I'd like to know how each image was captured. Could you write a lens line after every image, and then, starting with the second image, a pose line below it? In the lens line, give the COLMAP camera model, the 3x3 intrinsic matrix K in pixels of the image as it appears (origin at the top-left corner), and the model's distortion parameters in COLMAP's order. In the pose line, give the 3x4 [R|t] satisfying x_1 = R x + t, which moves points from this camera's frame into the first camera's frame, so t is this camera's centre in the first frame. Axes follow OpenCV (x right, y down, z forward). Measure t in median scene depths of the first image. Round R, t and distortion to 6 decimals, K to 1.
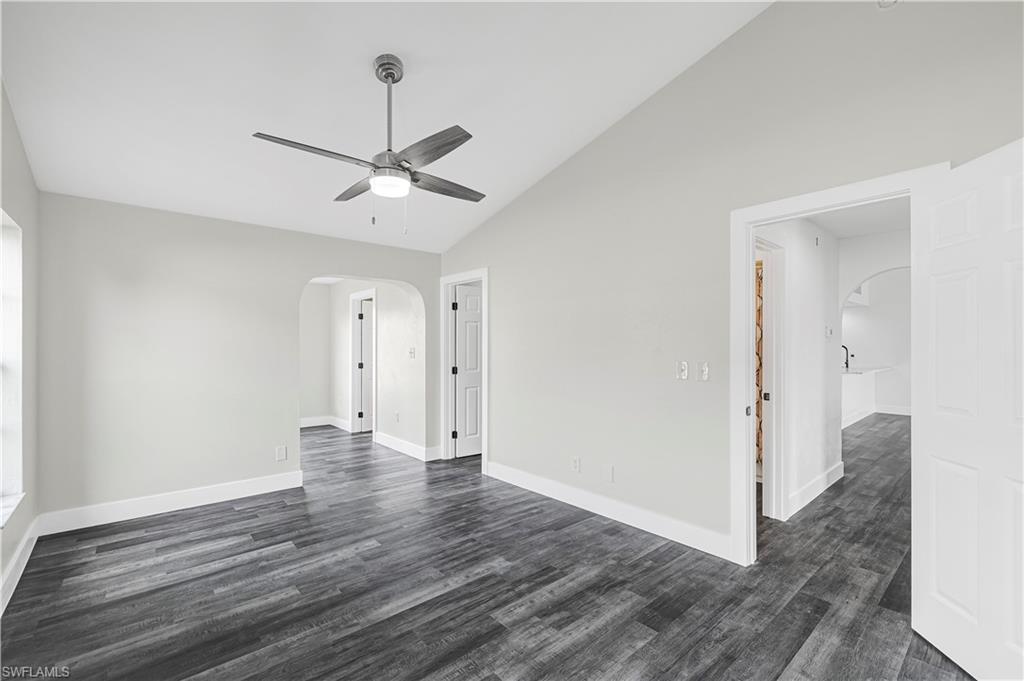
lens RADIAL K [[436.8, 0, 514.5], [0, 436.8, 344.7], [0, 0, 1]] dist [-0.000801, -0.000313]
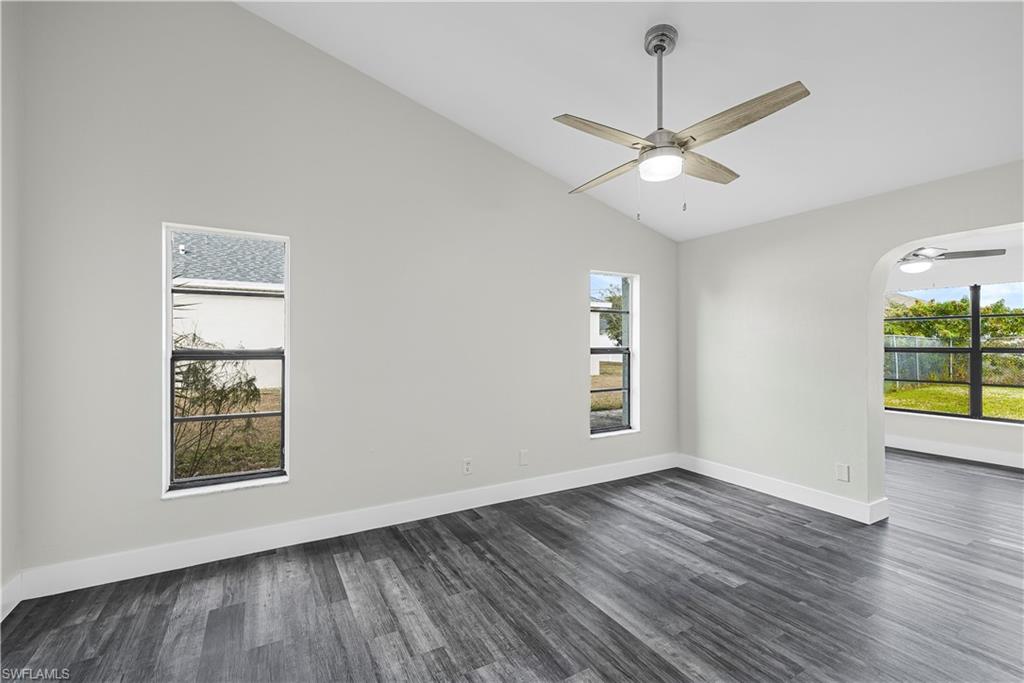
lens RADIAL K [[436.8, 0, 507.0], [0, 436.8, 345.7], [0, 0, 1]] dist [-0.000801, -0.000313]
pose [[-0.203990, 0.001081, -0.978972, 0.610564], [0.004973, 0.999988, 0.000068, 0.002597], [0.978960, -0.004855, -0.203993, 0.788366]]
